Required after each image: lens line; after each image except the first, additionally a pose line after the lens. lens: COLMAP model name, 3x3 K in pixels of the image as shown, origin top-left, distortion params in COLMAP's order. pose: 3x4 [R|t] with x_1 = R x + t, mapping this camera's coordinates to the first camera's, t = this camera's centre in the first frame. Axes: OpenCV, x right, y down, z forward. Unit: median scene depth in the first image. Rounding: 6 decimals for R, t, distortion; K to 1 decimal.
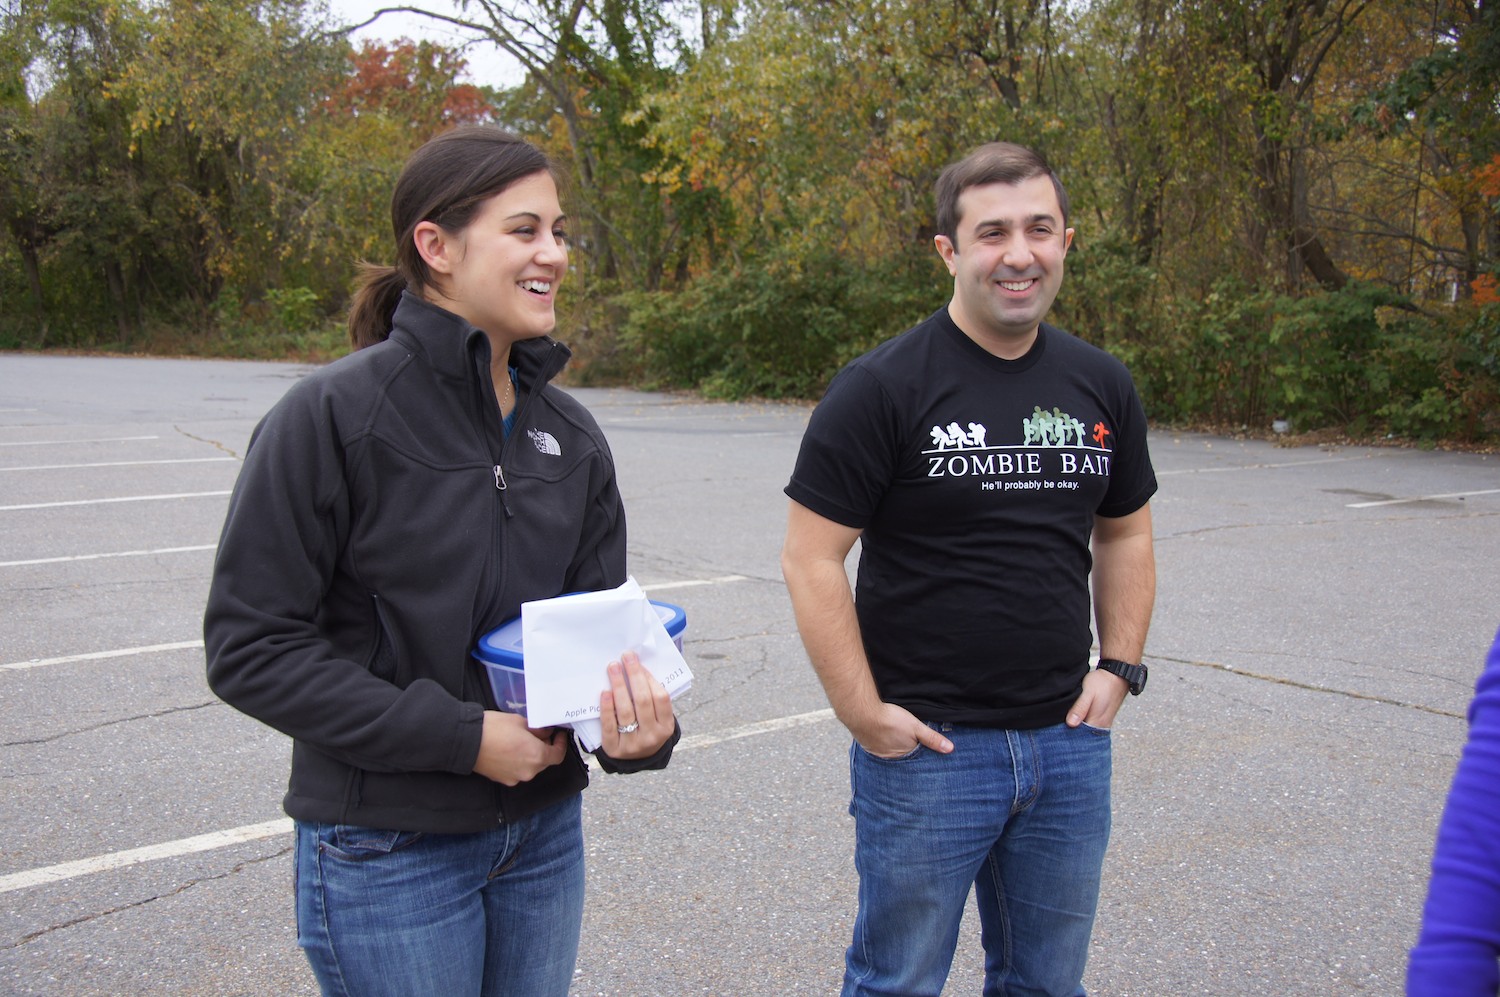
lens RADIAL K [[1569.4, 0, 748.7], [0, 1569.4, 482.8], [0, 0, 1]] dist [-0.018013, 0.000000]
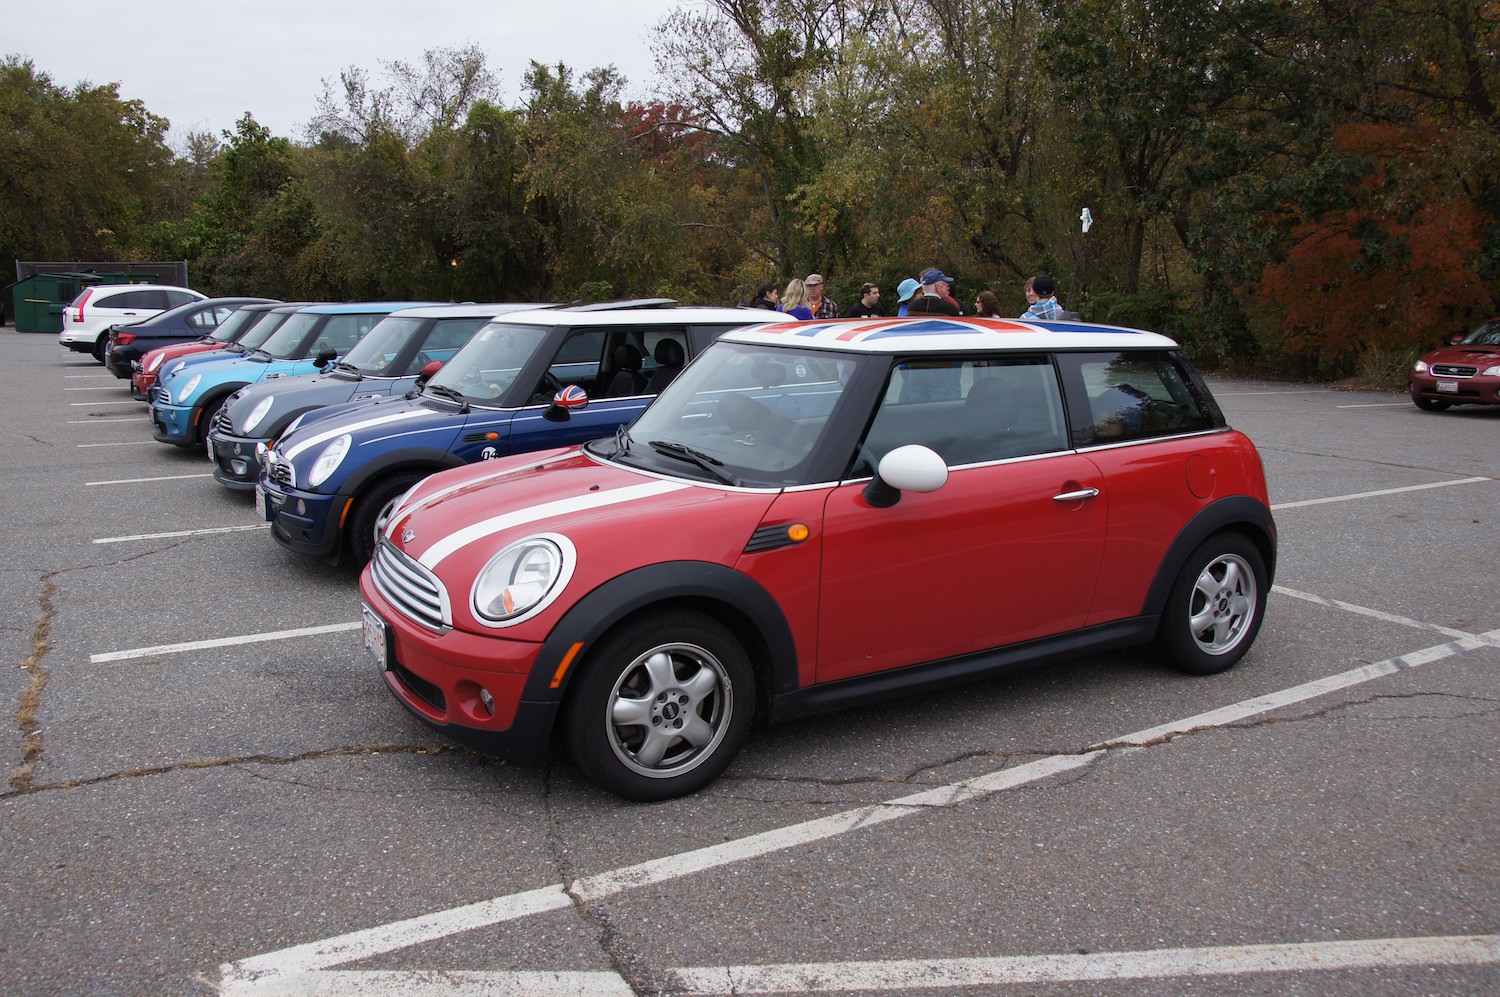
lens RADIAL K [[1181.9, 0, 755.3], [0, 1181.9, 491.3], [0, 0, 1]] dist [-0.140681, 0.063998]
pose [[0.991869, 0.026535, -0.124466, 0.046470], [-0.019544, 0.998179, 0.057063, 0.030889], [0.125753, -0.054166, 0.990582, -0.298614]]
